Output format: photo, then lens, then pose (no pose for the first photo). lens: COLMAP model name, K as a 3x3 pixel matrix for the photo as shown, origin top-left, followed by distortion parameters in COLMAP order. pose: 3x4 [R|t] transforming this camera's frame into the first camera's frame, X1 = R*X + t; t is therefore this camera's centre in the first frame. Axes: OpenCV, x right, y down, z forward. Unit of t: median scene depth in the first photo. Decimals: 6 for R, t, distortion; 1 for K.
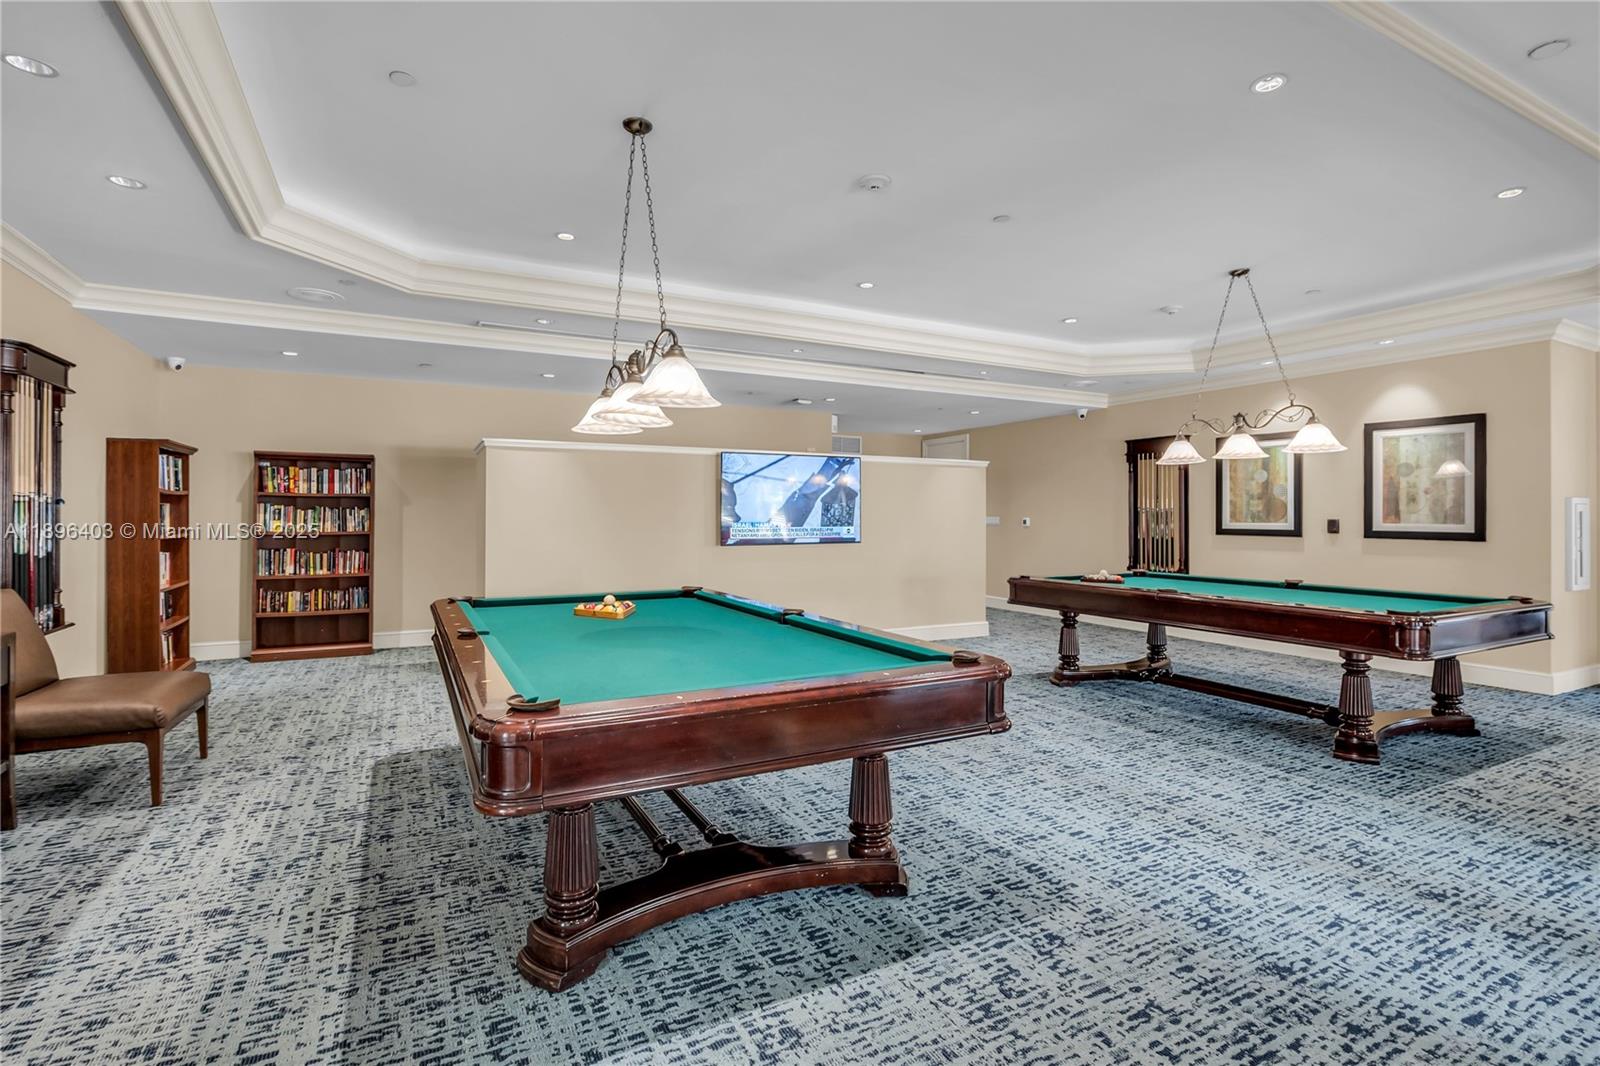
lens RADIAL K [[755.8, 0, 803.2], [0, 755.8, 566.7], [0, 0, 1]] dist [0.010556, -0.007078]
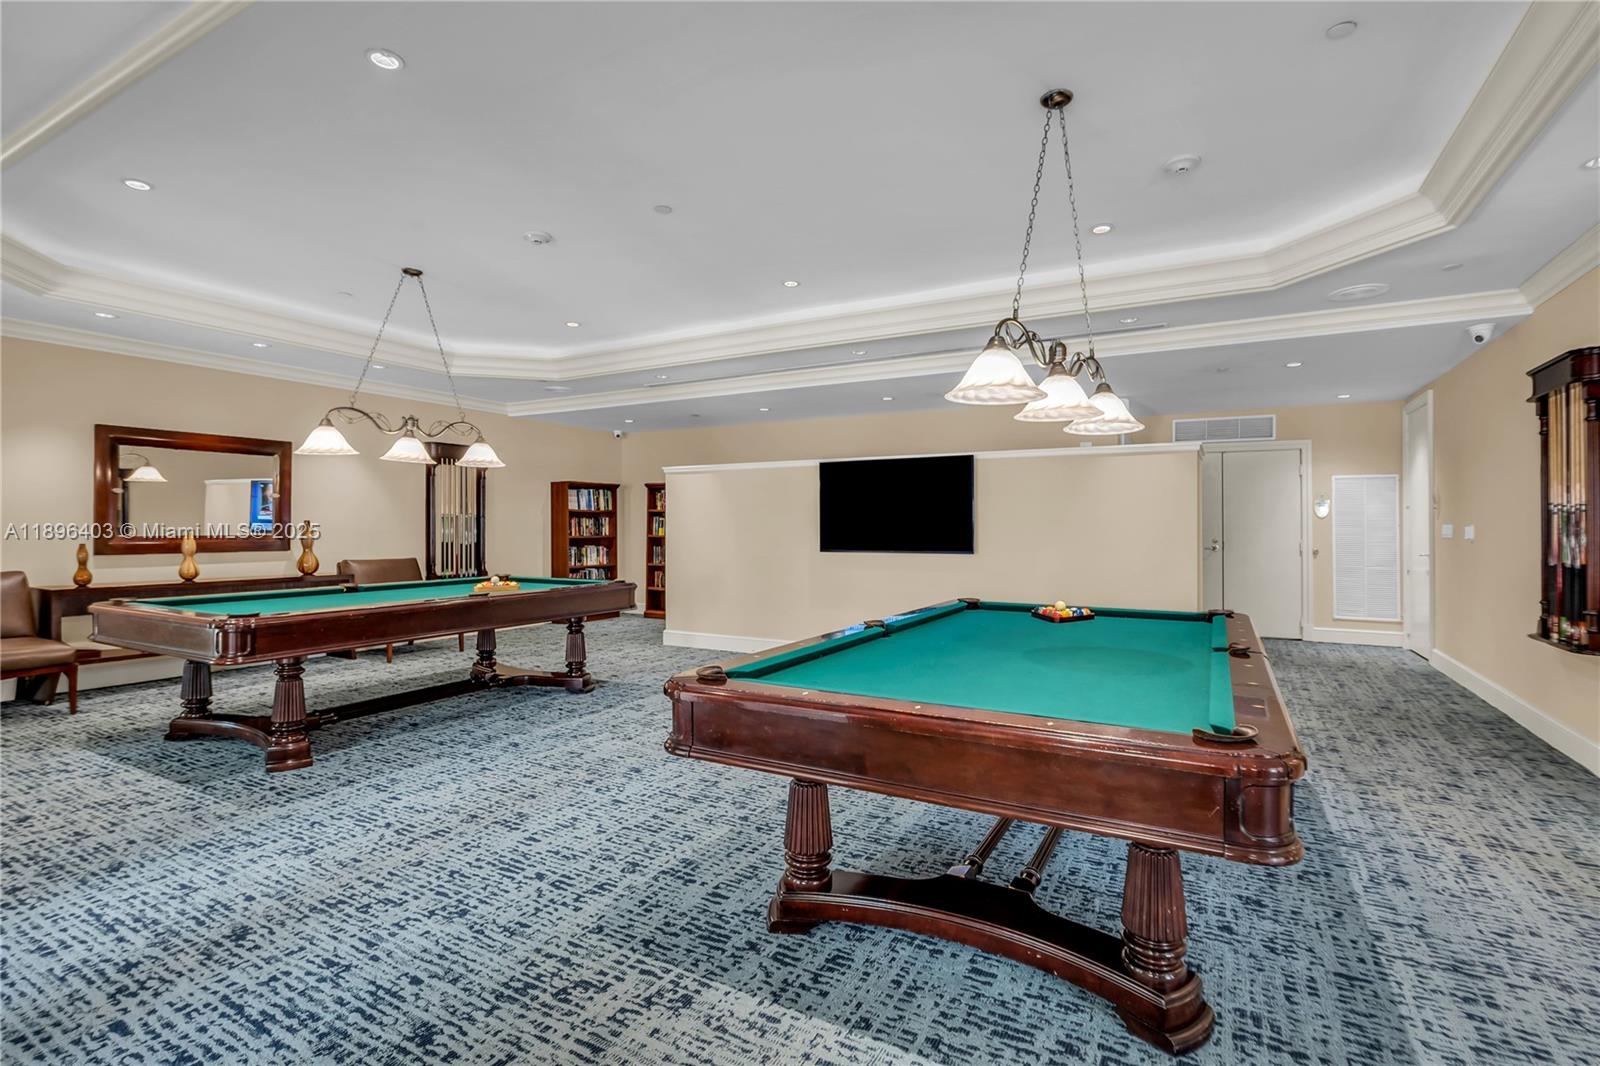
lens RADIAL K [[748.6, 0, 800.0], [0, 748.6, 533.0], [0, 0, 1]] dist [-0.012019, -0.000062]
pose [[0.543787, 0.005078, -0.839208, 1.298107], [-0.054569, 0.998079, -0.029320, -0.032259], [0.837447, 0.061739, 0.543020, 0.709961]]
